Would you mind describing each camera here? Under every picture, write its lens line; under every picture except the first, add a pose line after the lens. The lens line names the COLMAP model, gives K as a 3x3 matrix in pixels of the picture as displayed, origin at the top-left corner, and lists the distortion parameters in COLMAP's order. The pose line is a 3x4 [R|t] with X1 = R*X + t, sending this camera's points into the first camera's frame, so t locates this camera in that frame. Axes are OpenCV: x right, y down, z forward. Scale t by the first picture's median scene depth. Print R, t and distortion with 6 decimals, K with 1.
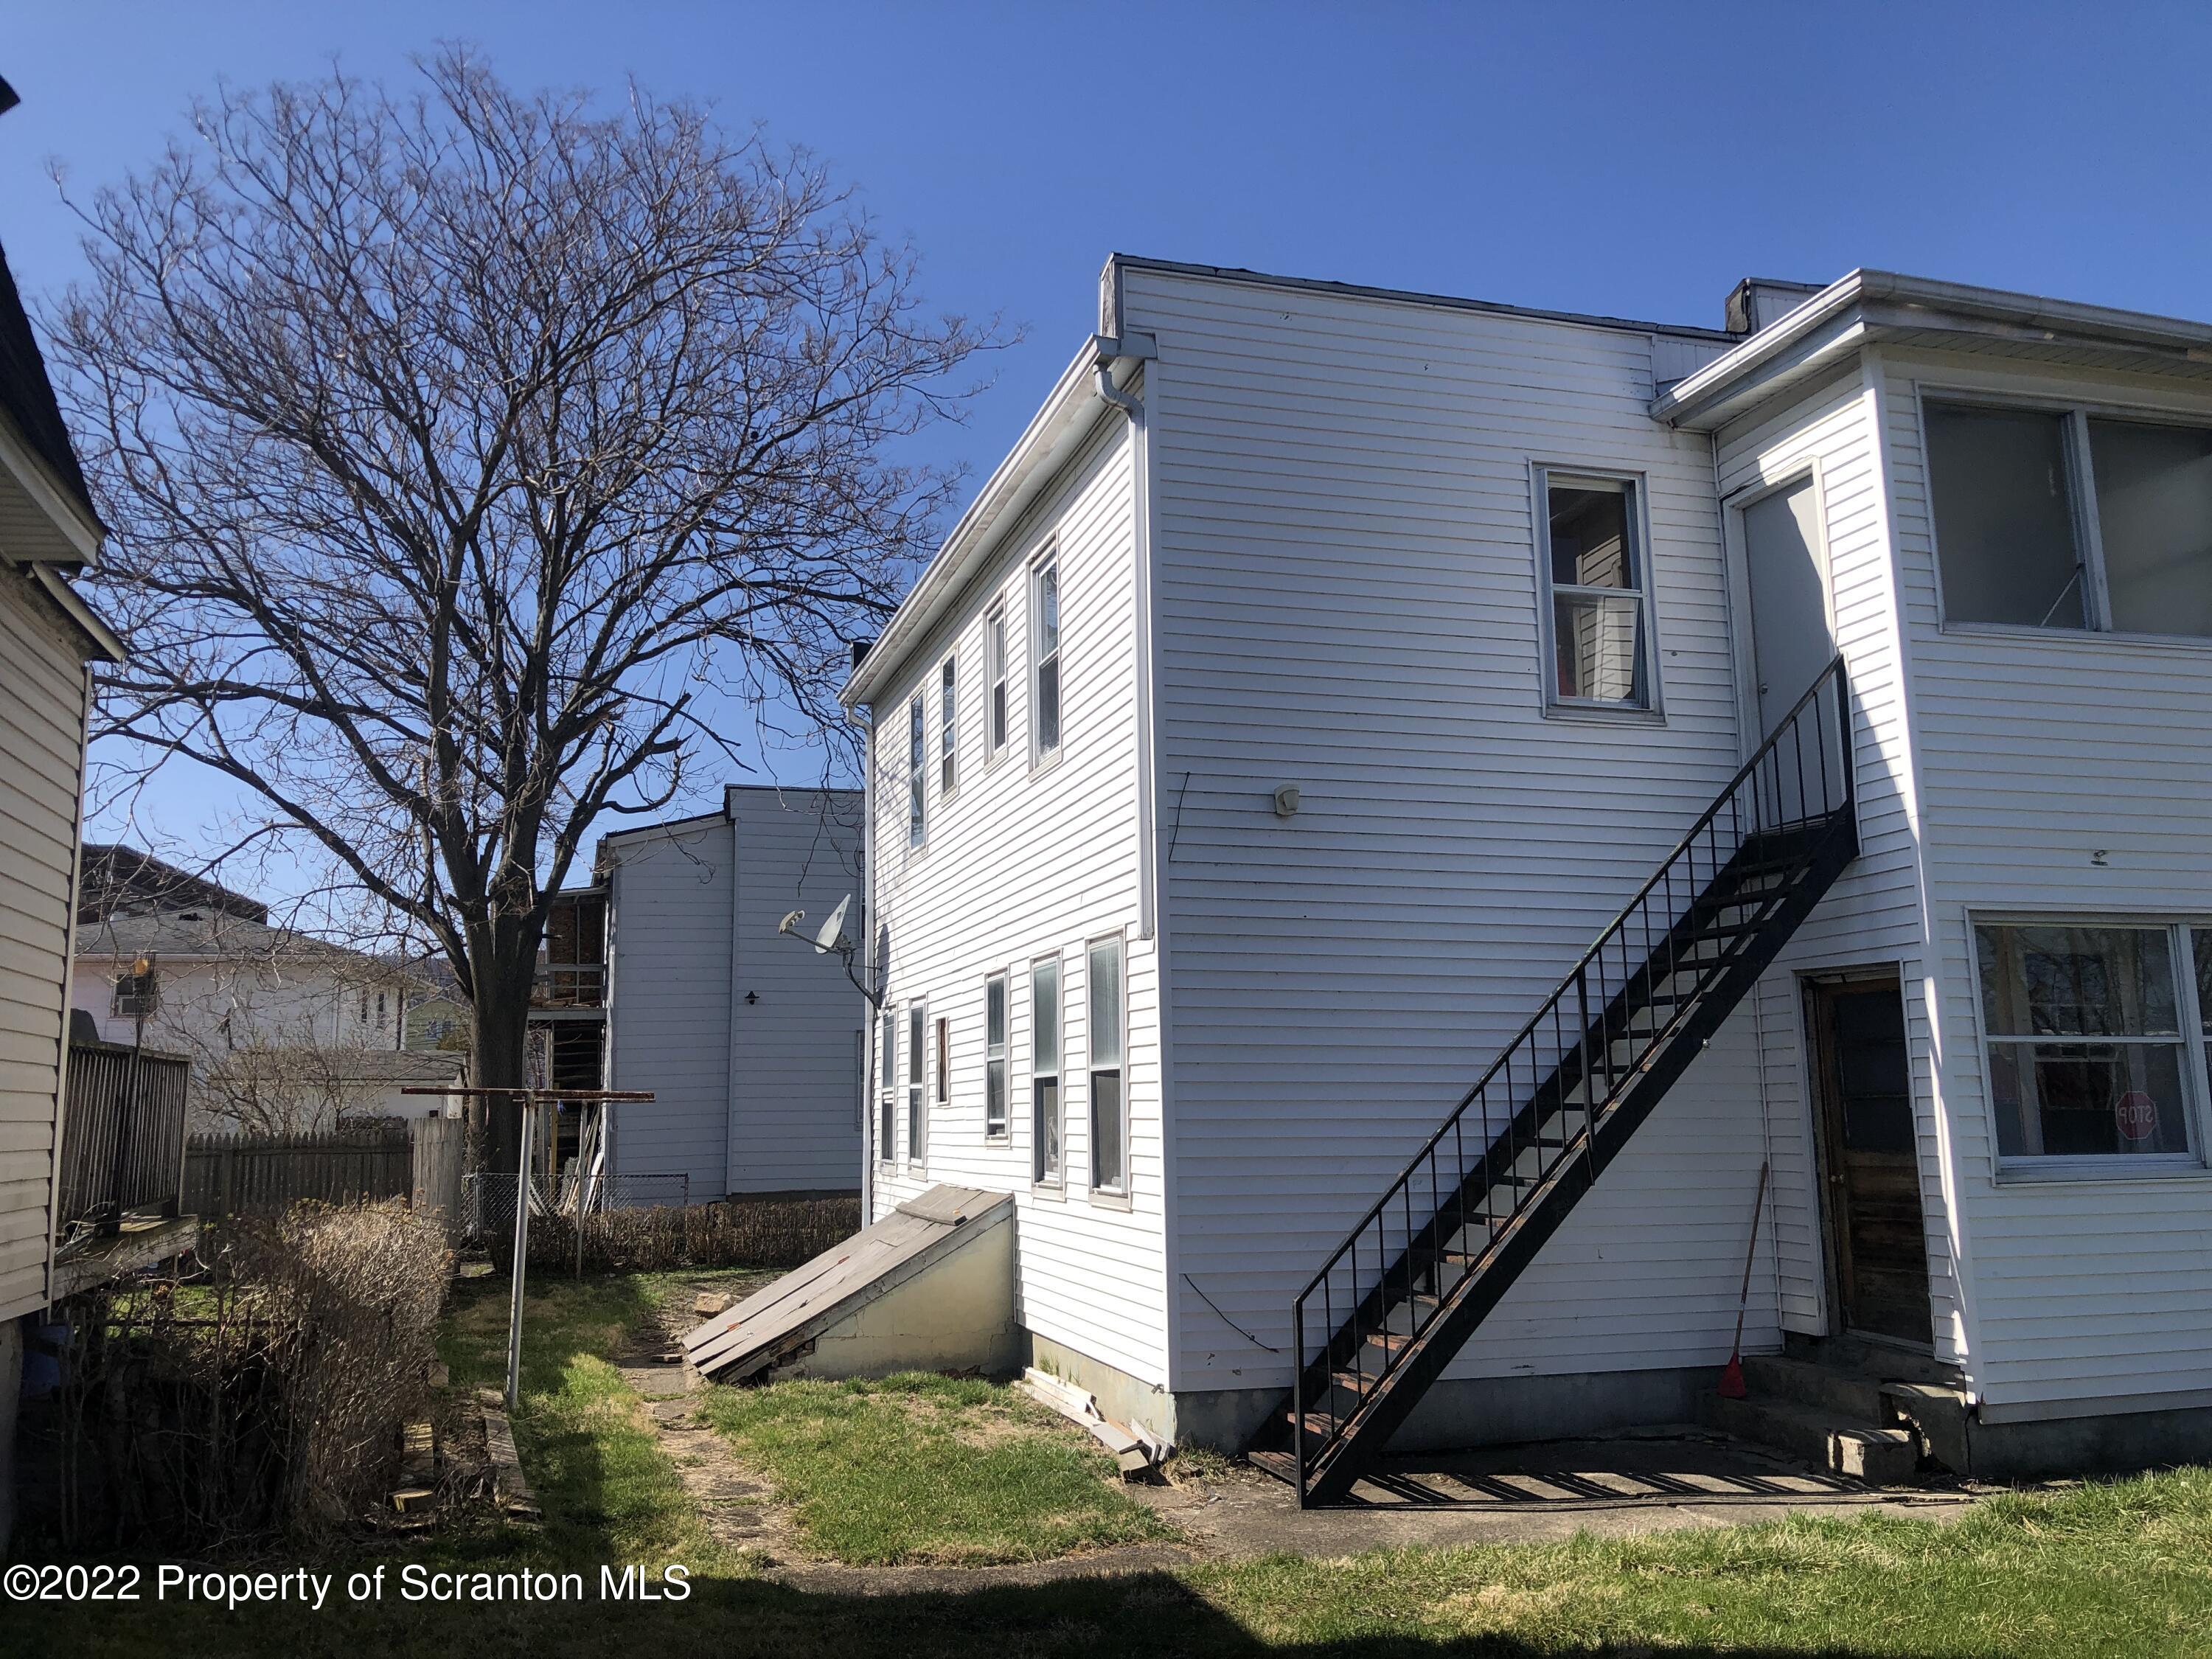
lens RADIAL K [[1816.4, 0, 1026.0], [0, 1816.4, 833.5], [0, 0, 1]] dist [-0.000808, -0.005429]
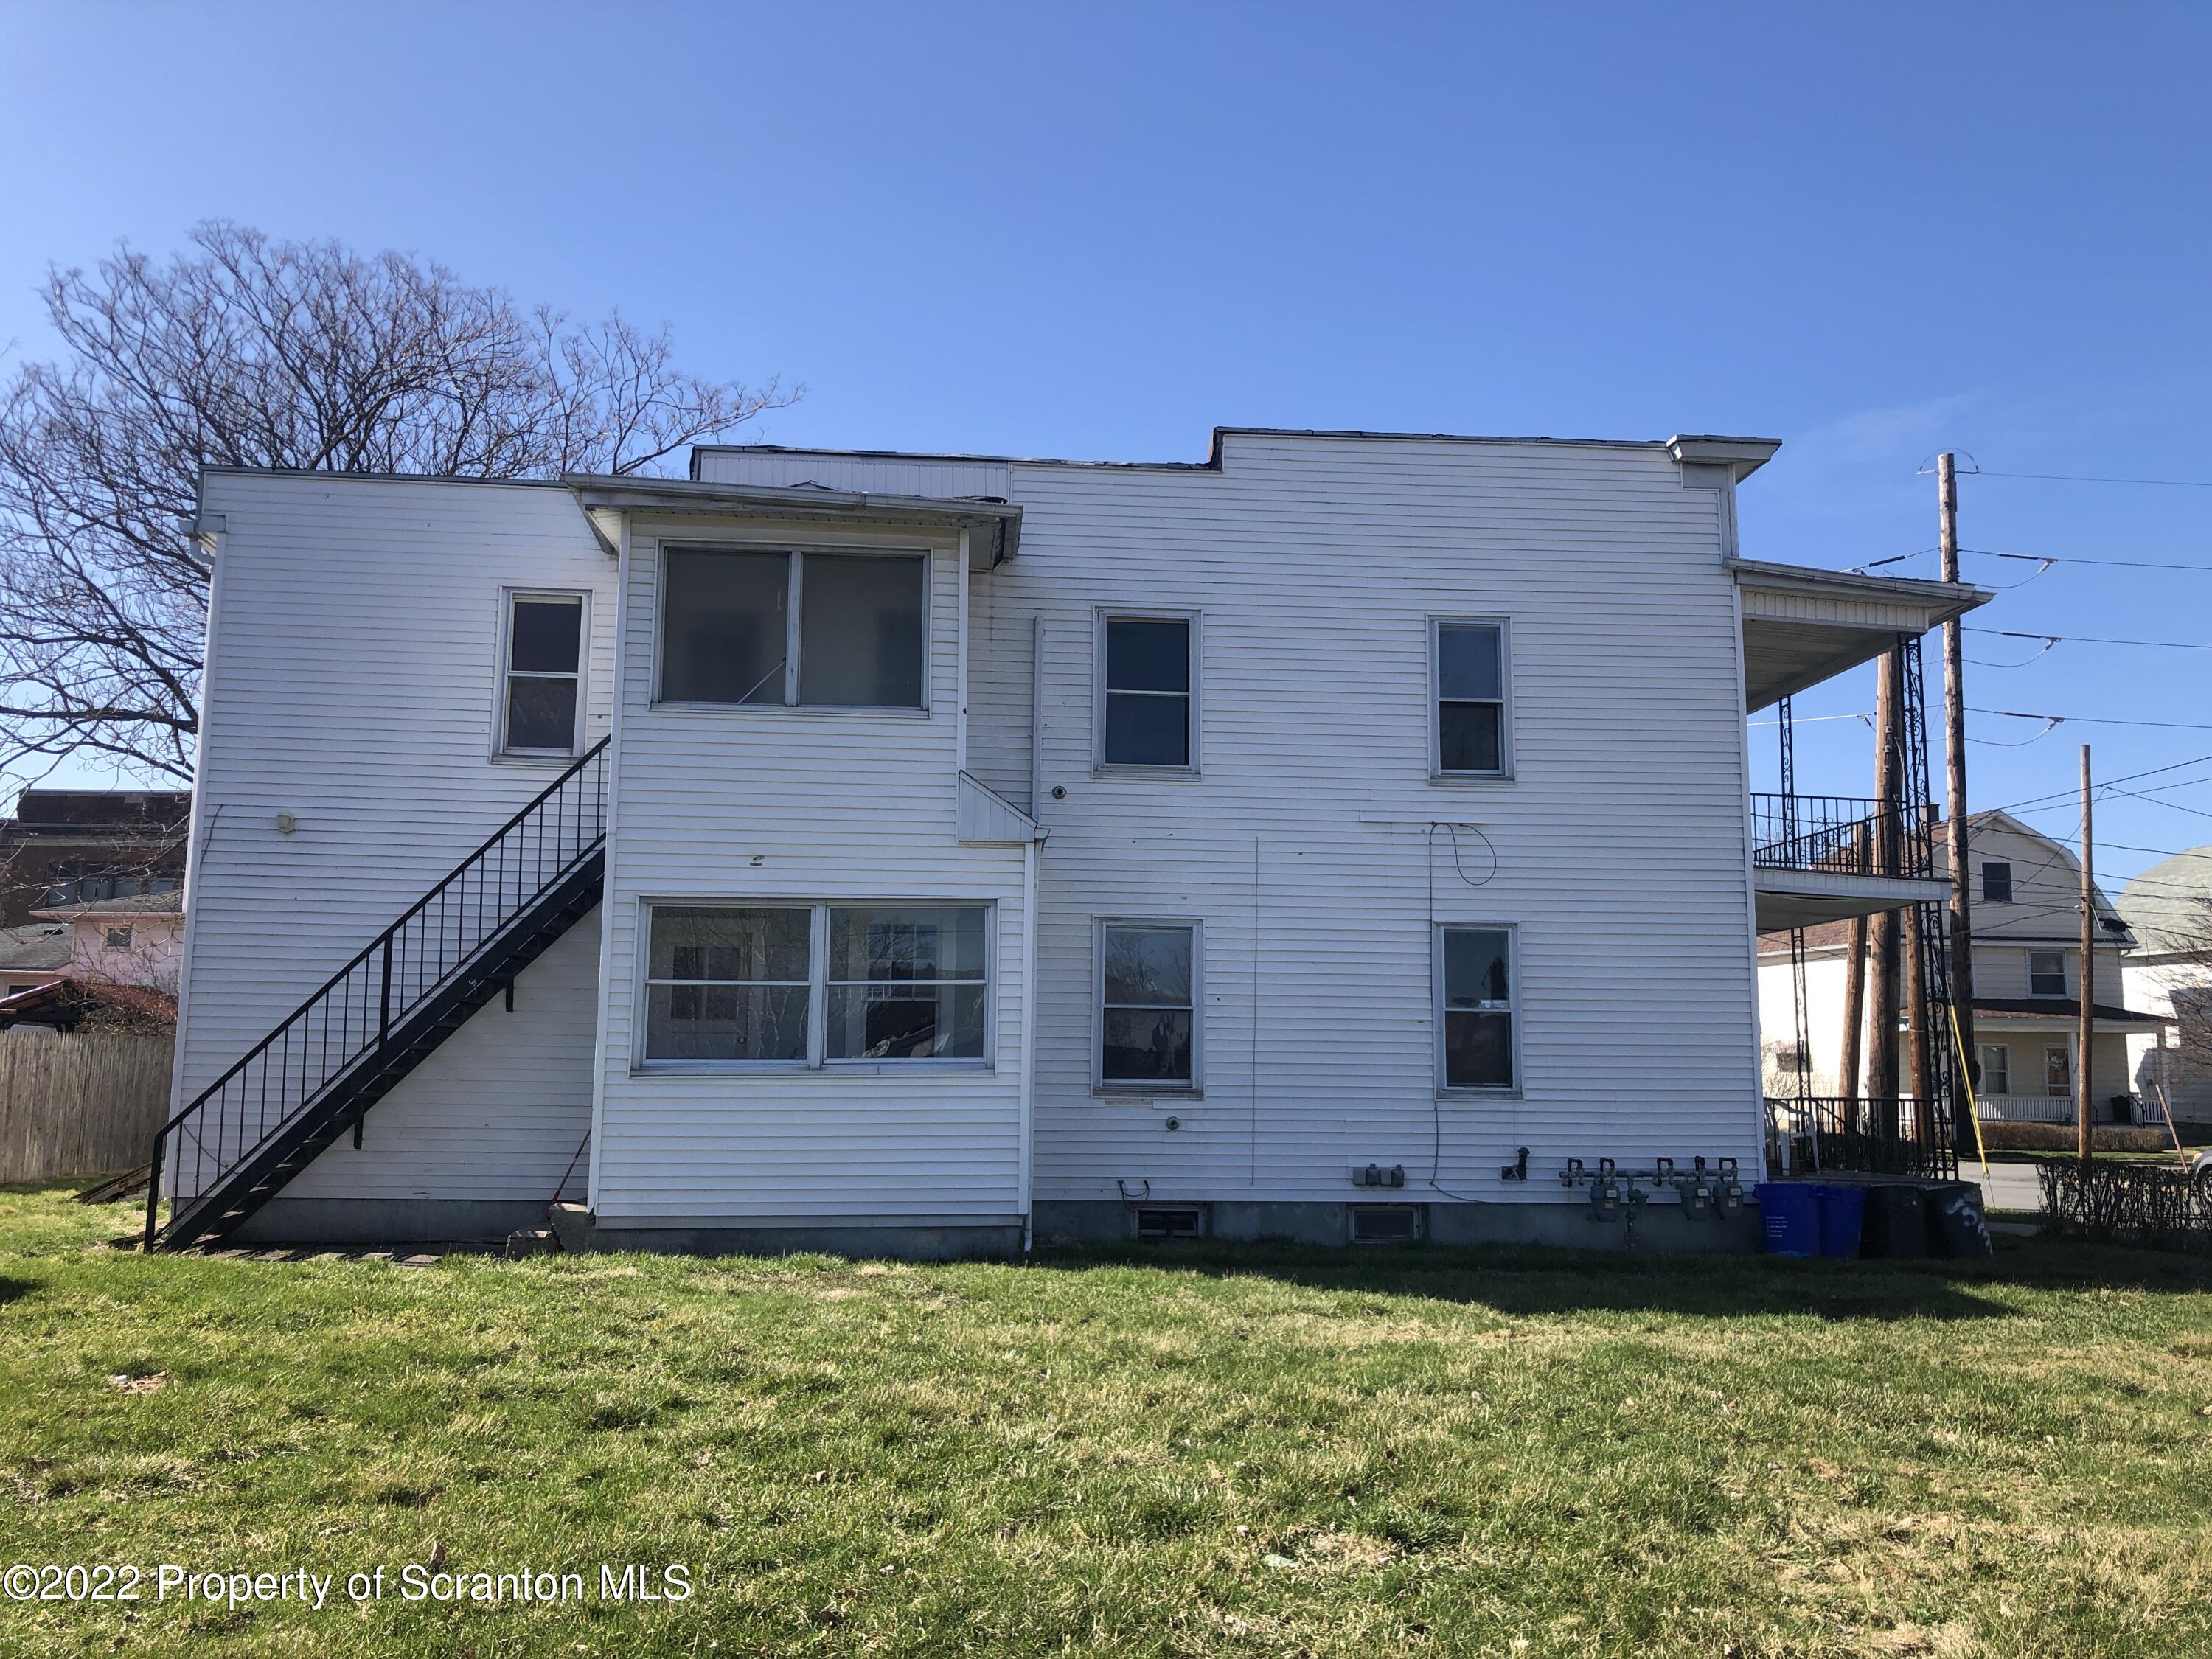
lens RADIAL K [[1778.1, 0, 1097.6], [0, 1778.1, 807.7], [0, 0, 1]] dist [0.004499, 0.003344]
pose [[0.988039, -0.007959, -0.153998, 0.445027], [0.009599, 0.999905, 0.009904, -0.016399], [0.153905, -0.011264, 0.988021, -0.159434]]
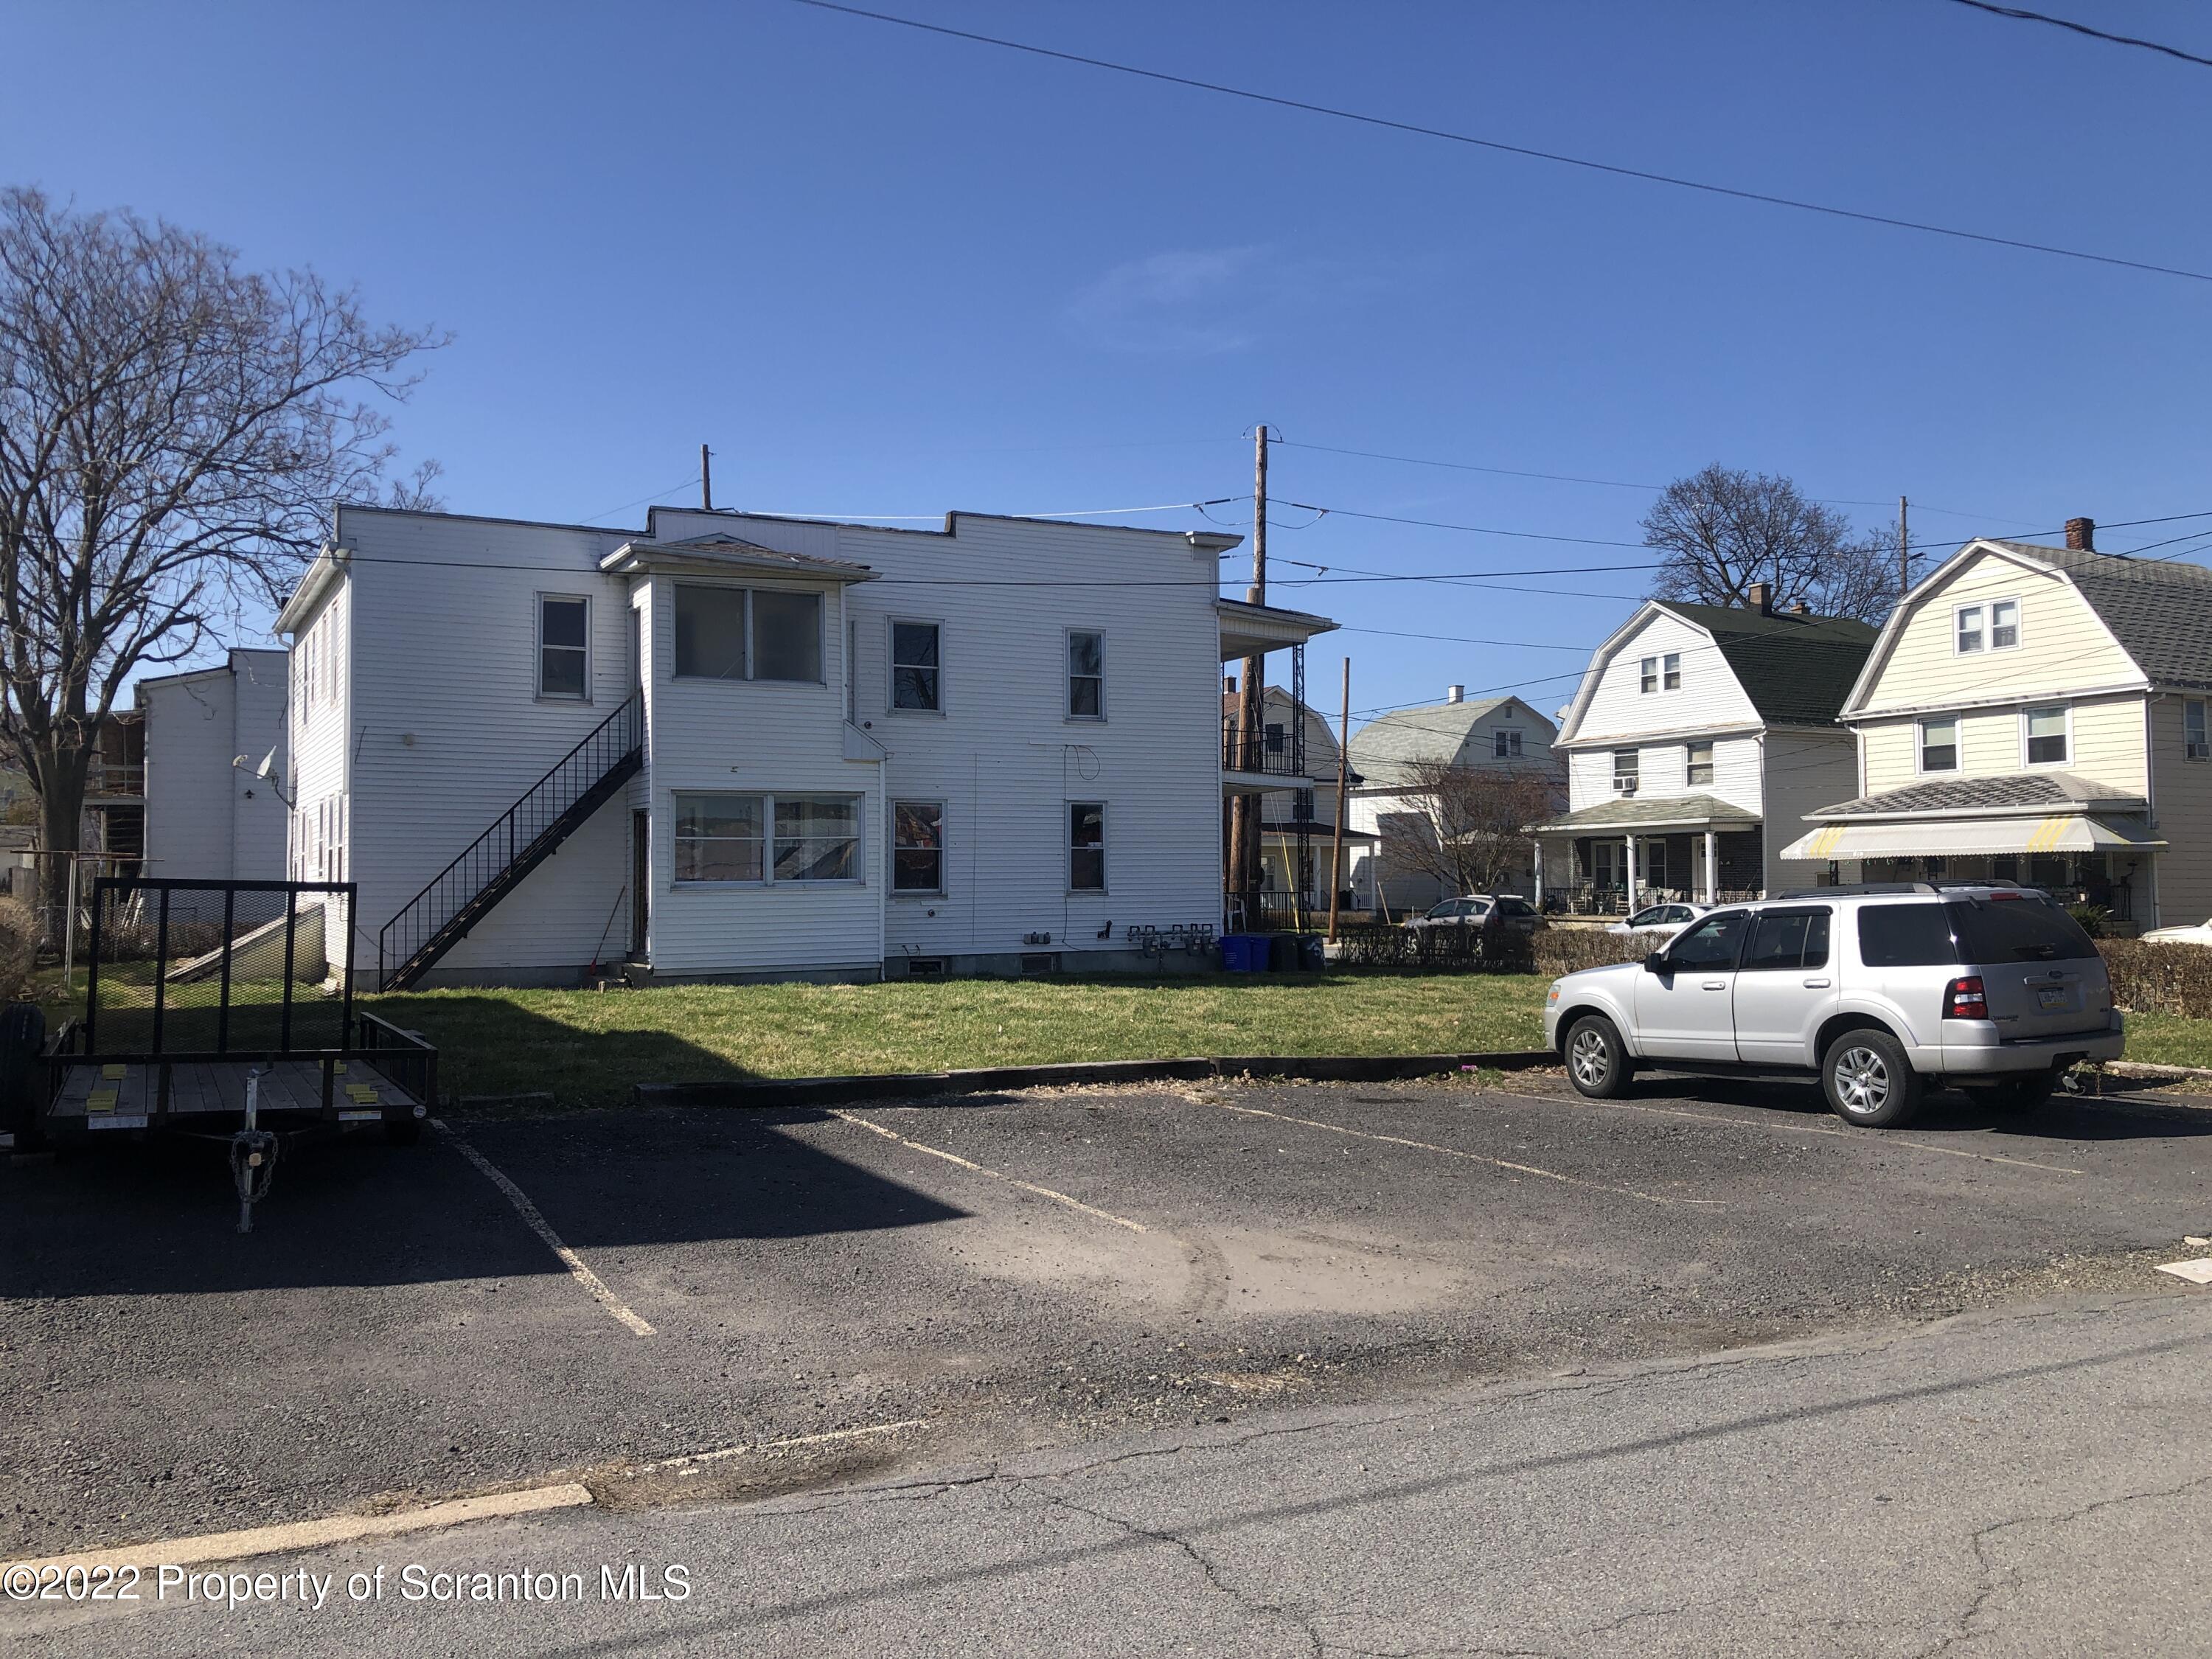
lens RADIAL K [[1778.1, 0, 1097.6], [0, 1778.1, 807.7], [0, 0, 1]] dist [0.004499, 0.003344]
pose [[0.971020, 0.008132, 0.238860, 0.199060], [-0.035521, 0.993232, 0.110586, -0.094861], [-0.236344, -0.115866, 0.964737, -0.653996]]
